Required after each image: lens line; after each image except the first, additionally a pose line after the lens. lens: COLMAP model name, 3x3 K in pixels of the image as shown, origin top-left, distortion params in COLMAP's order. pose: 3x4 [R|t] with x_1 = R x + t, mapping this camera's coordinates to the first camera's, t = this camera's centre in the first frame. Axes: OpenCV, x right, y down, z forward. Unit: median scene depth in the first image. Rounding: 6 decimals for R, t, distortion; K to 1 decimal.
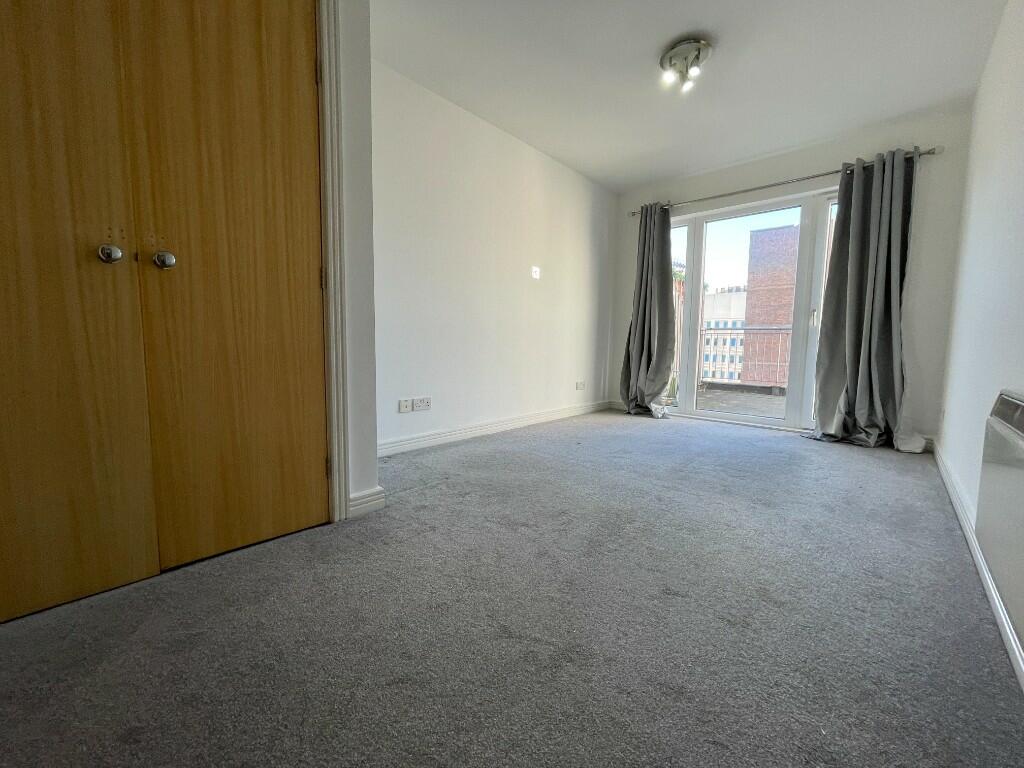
lens RADIAL K [[413.9, 0, 512.0], [0, 413.9, 384.0], [0, 0, 1]] dist [-0.003048, -0.000121]
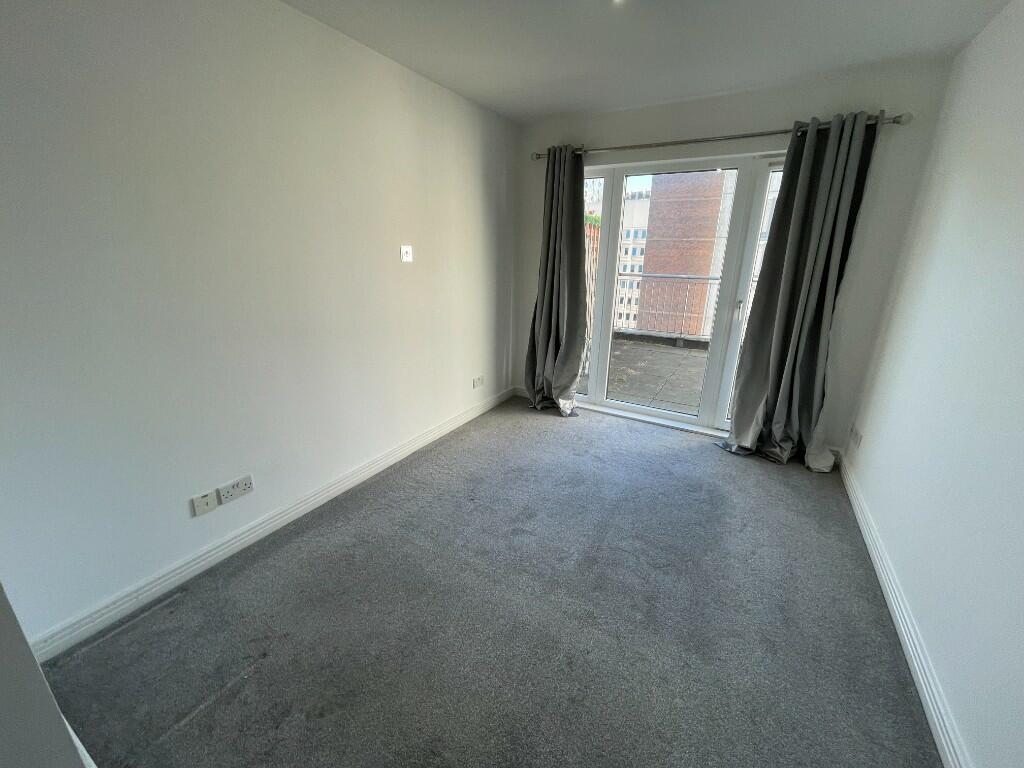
lens RADIAL K [[413.9, 0, 512.0], [0, 413.9, 384.0], [0, 0, 1]] dist [-0.003048, -0.000121]
pose [[0.976808, -0.065537, 0.203839, 0.077108], [0.020429, 0.976189, 0.215958, -0.205695], [-0.213139, -0.206785, 0.954888, 0.238200]]
